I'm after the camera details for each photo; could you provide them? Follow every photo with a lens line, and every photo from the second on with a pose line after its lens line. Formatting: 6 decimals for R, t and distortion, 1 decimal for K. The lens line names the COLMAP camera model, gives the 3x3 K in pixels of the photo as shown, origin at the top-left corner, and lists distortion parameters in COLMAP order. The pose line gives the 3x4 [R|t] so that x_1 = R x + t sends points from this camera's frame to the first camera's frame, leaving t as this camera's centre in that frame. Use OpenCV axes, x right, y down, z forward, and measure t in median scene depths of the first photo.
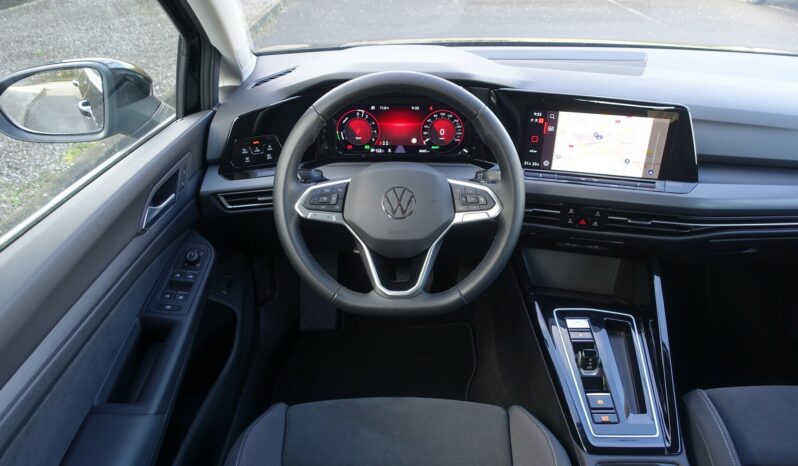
lens RADIAL K [[547.7, 0, 400.2], [0, 547.7, 231.2], [0, 0, 1]] dist [-0.008928, 0.012338]
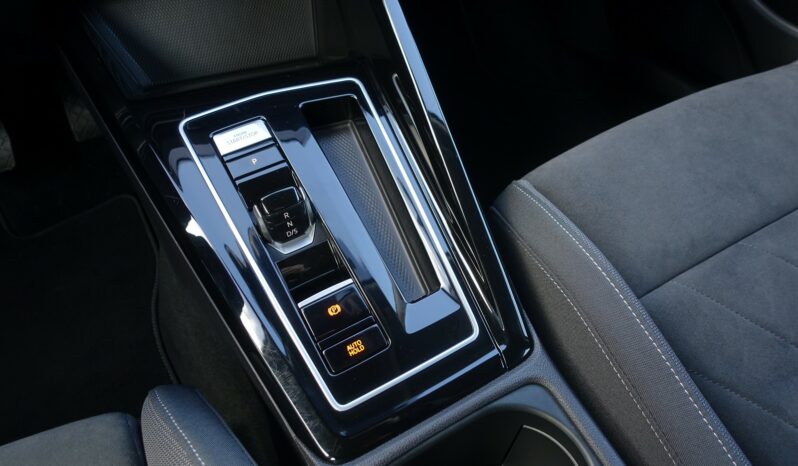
lens RADIAL K [[547.7, 0, 401.0], [0, 547.7, 227.3], [0, 0, 1]] dist [-0.008928, 0.012338]
pose [[0.867851, -0.390311, 0.307395, 0.281371], [0.275878, 0.893154, 0.355201, 0.118829], [-0.413190, -0.223459, 0.882803, 0.584395]]
